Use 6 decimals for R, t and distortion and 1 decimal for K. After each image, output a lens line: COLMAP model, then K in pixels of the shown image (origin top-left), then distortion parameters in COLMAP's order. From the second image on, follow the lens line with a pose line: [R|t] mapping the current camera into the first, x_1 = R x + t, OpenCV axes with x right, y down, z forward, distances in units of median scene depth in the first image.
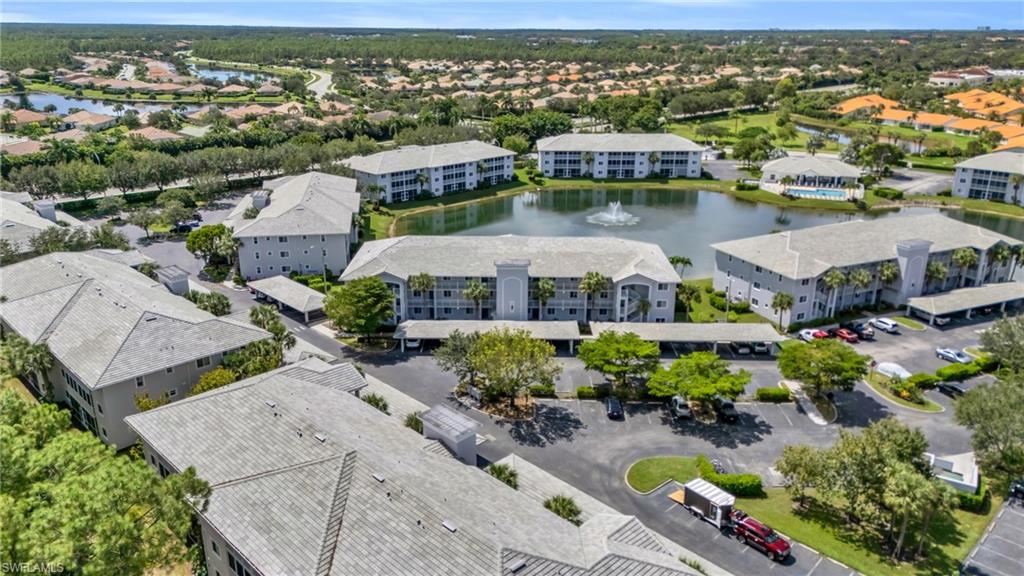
lens RADIAL K [[738.7, 0, 512.0], [0, 738.7, 288.0], [0, 0, 1]] dist [0.109227, -0.131998]
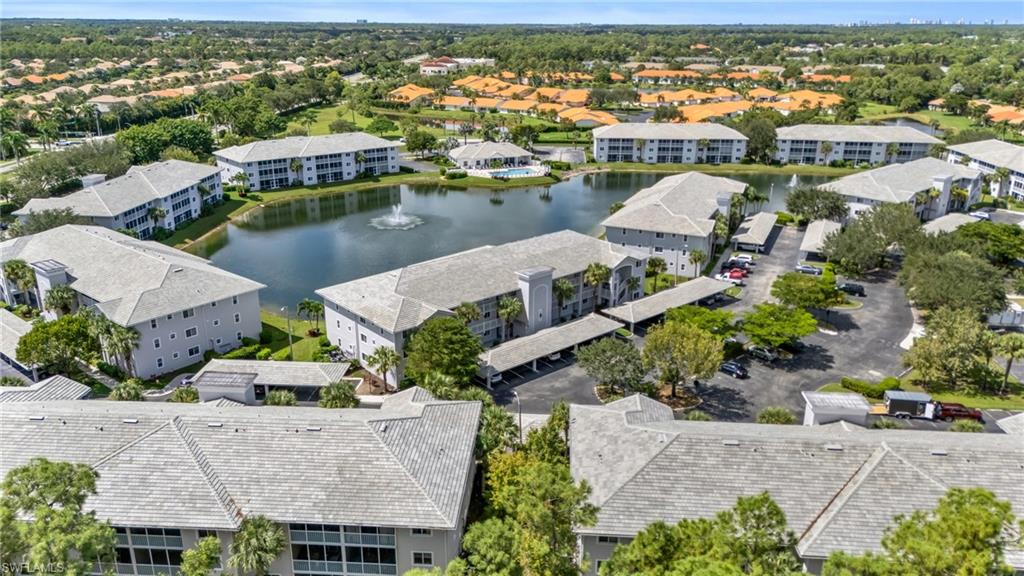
lens RADIAL K [[738.7, 0, 512.0], [0, 738.7, 288.0], [0, 0, 1]] dist [0.109227, -0.131998]
pose [[0.755359, -0.222042, 0.616547, -0.300930], [0.214631, 0.972779, 0.087380, -0.049834], [-0.619166, 0.066327, 0.782454, 0.117571]]
